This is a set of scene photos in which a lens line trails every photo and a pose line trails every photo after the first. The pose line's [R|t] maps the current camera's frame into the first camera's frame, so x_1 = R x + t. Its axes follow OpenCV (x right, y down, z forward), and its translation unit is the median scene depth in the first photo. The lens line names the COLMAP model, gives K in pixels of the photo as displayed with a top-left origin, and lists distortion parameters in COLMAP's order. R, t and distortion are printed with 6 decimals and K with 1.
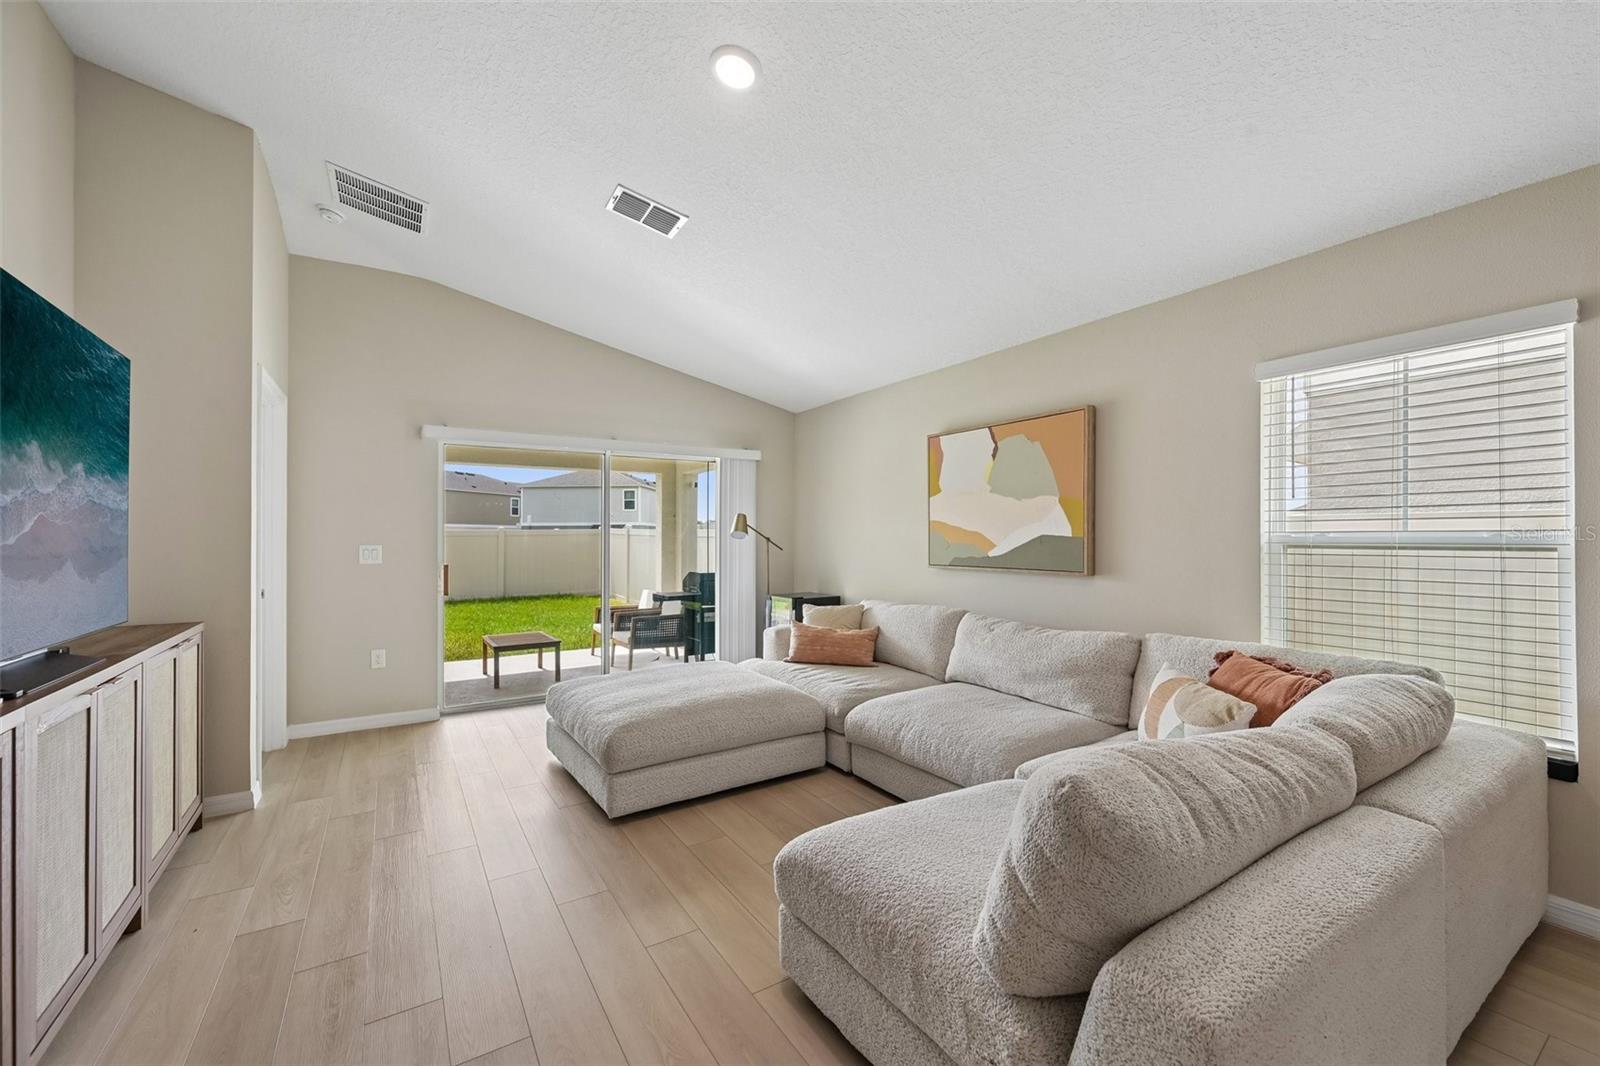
lens RADIAL K [[647.7, 0, 803.3], [0, 647.7, 532.8], [0, 0, 1]] dist [0.004659, -0.000217]
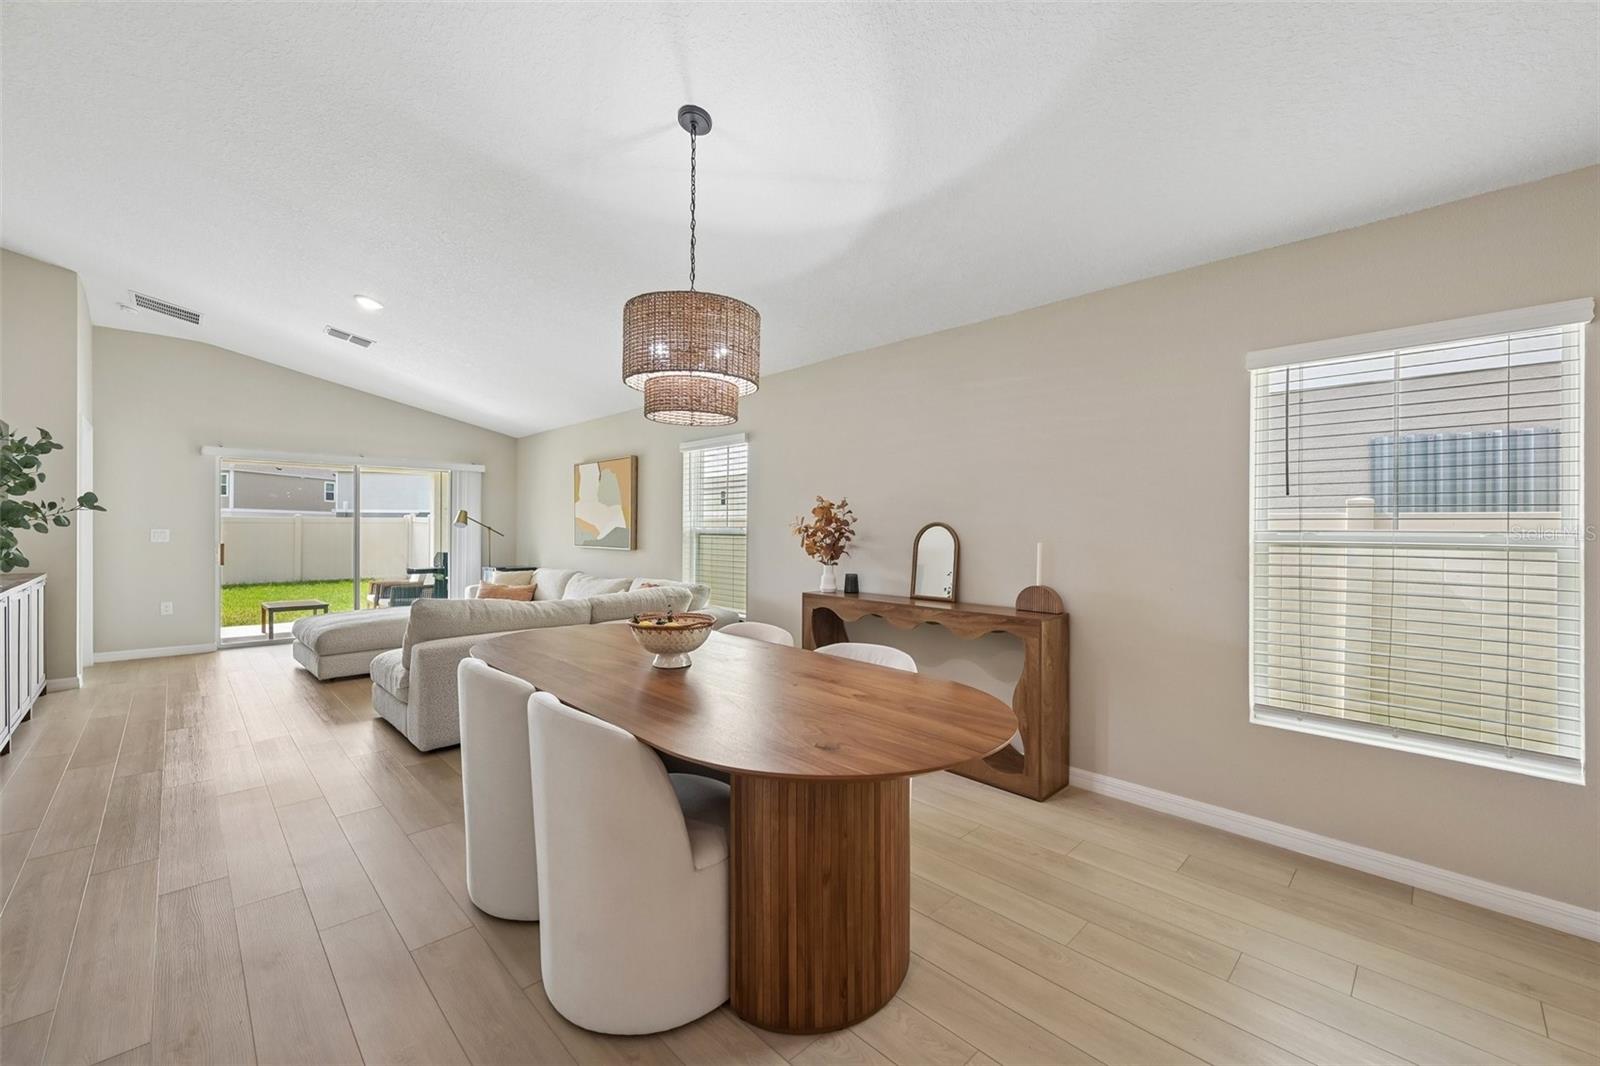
lens RADIAL K [[647.7, 0, 800.5], [0, 647.7, 536.2], [0, 0, 1]] dist [0.004659, -0.000217]
pose [[0.979581, 0.008438, 0.200874, 0.461637], [-0.012218, 0.999771, 0.017583, -0.008315], [-0.200680, -0.019678, 0.979459, -0.740201]]
